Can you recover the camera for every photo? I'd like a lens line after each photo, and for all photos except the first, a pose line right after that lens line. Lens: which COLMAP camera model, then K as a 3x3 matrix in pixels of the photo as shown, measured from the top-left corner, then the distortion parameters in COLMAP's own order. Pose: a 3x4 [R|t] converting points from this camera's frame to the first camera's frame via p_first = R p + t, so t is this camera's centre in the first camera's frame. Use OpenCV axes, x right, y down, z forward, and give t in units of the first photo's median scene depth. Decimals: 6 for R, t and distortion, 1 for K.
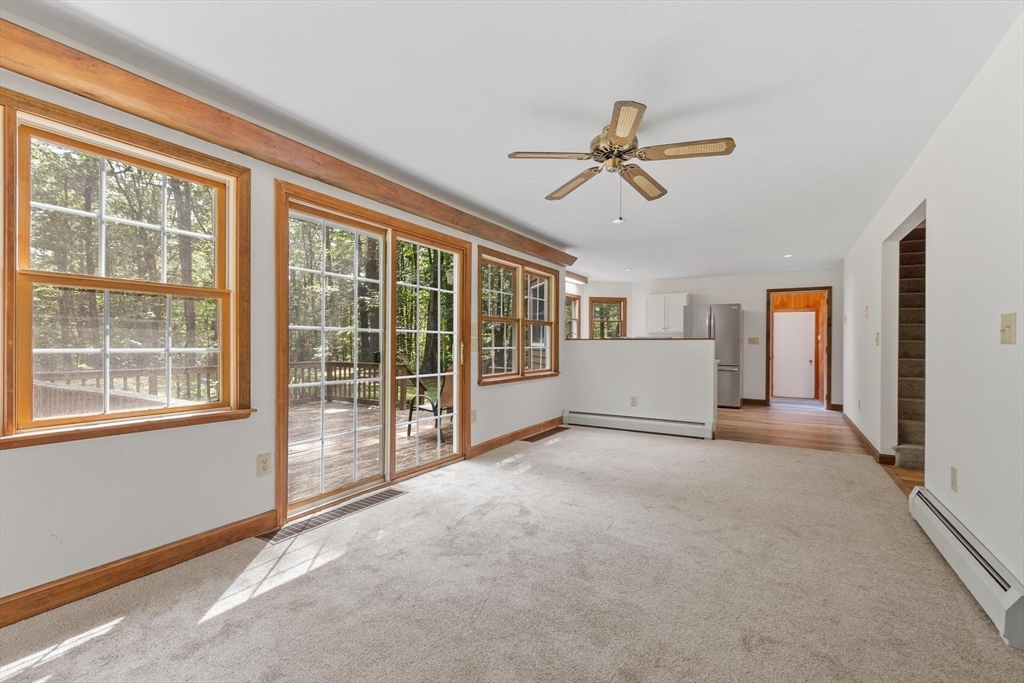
lens RADIAL K [[455.3, 0, 502.5], [0, 455.3, 345.5], [0, 0, 1]] dist [-0.001976, -0.001100]
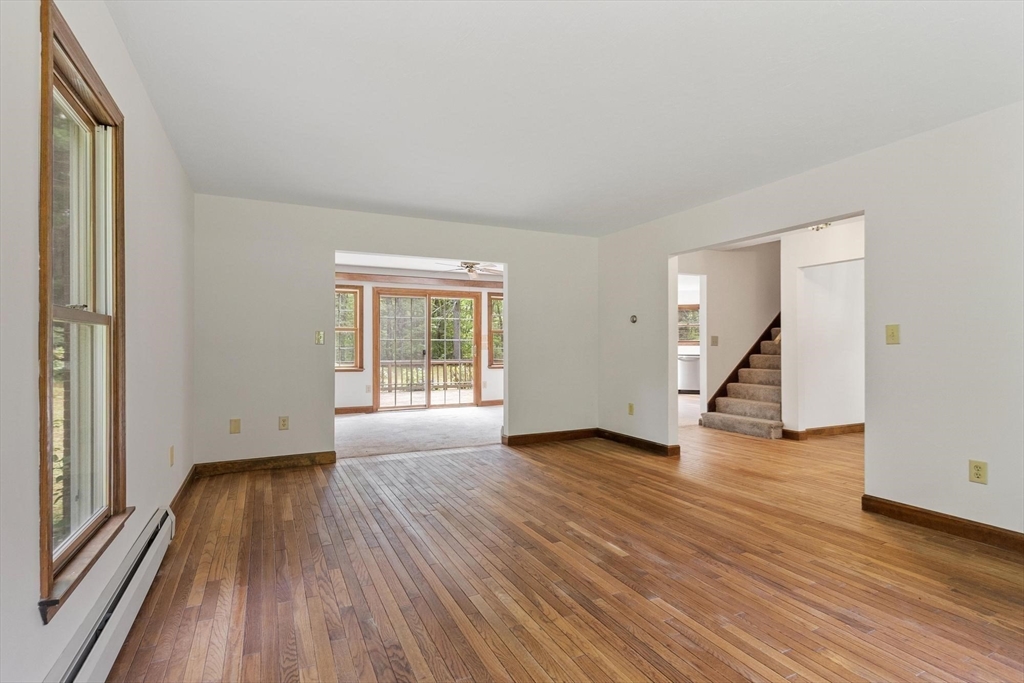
lens RADIAL K [[527.6, 0, 484.6], [0, 527.6, 343.5], [0, 0, 1]] dist [0.001953, 0.000130]
pose [[0.818542, -0.008729, -0.574380, 1.686872], [0.001157, 0.999908, -0.013548, 0.022519], [0.574445, 0.010425, 0.818476, -1.097210]]
